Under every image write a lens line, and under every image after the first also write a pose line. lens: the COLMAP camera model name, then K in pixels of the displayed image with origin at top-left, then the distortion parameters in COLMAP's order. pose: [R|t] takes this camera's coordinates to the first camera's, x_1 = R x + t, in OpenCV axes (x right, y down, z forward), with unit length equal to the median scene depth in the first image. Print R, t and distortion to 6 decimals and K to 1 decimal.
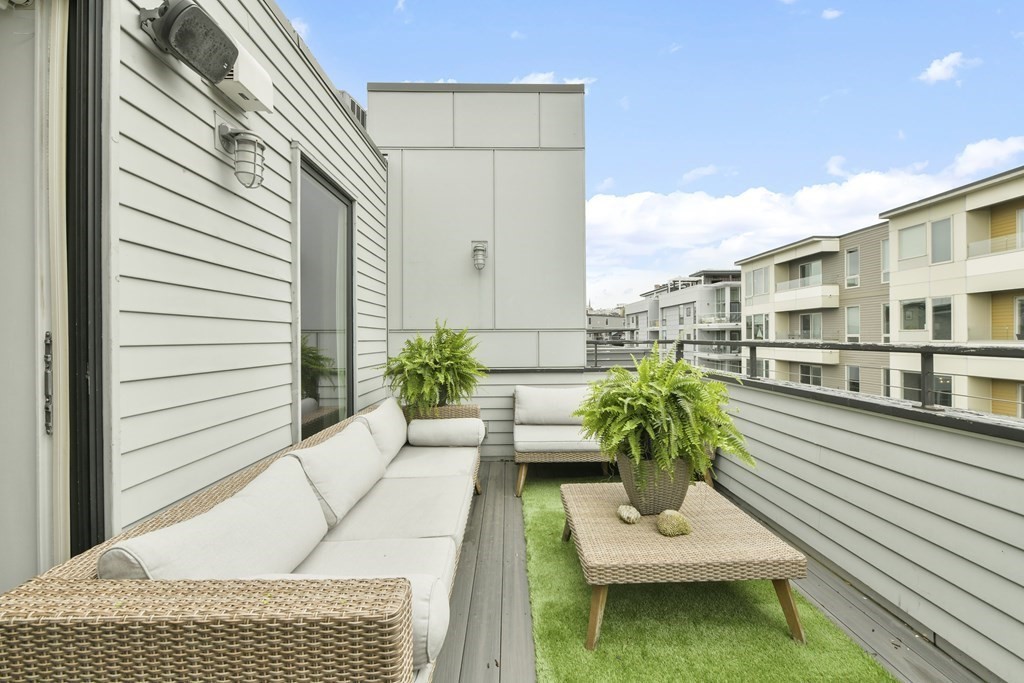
lens RADIAL K [[416.7, 0, 513.6], [0, 416.7, 338.6], [0, 0, 1]] dist [-0.004602, -0.000055]
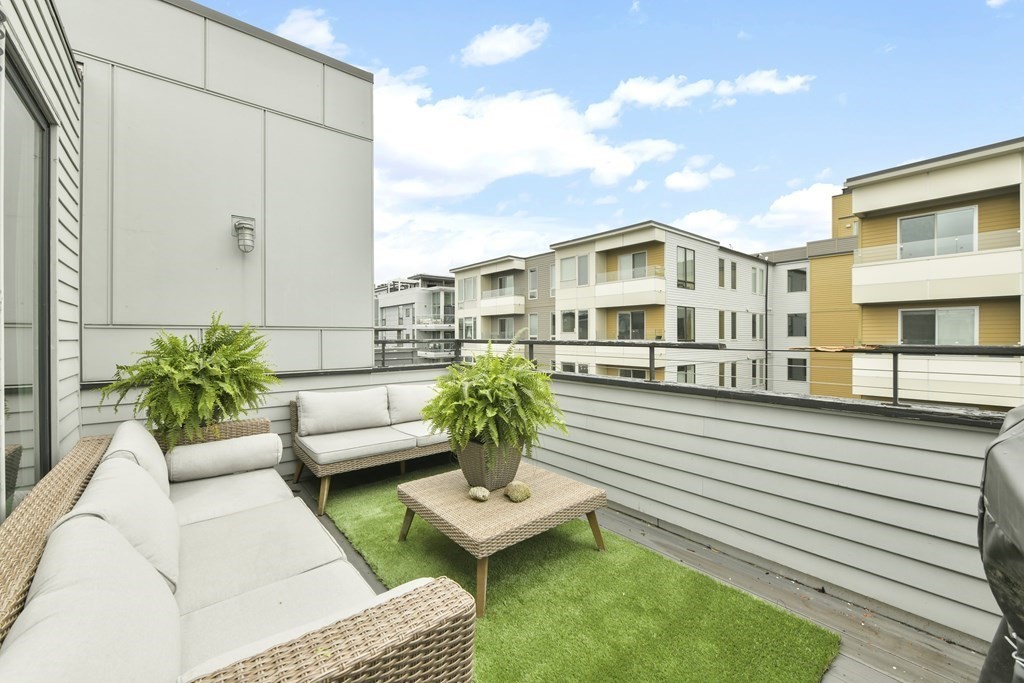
lens RADIAL K [[425.9, 0, 515.6], [0, 425.9, 339.0], [0, 0, 1]] dist [-0.002038, -0.000207]
pose [[0.773281, 0.000357, 0.634063, -0.198278], [-0.001201, 0.999999, 0.000902, 0.001243], [-0.634062, -0.001459, 0.773281, 0.026468]]
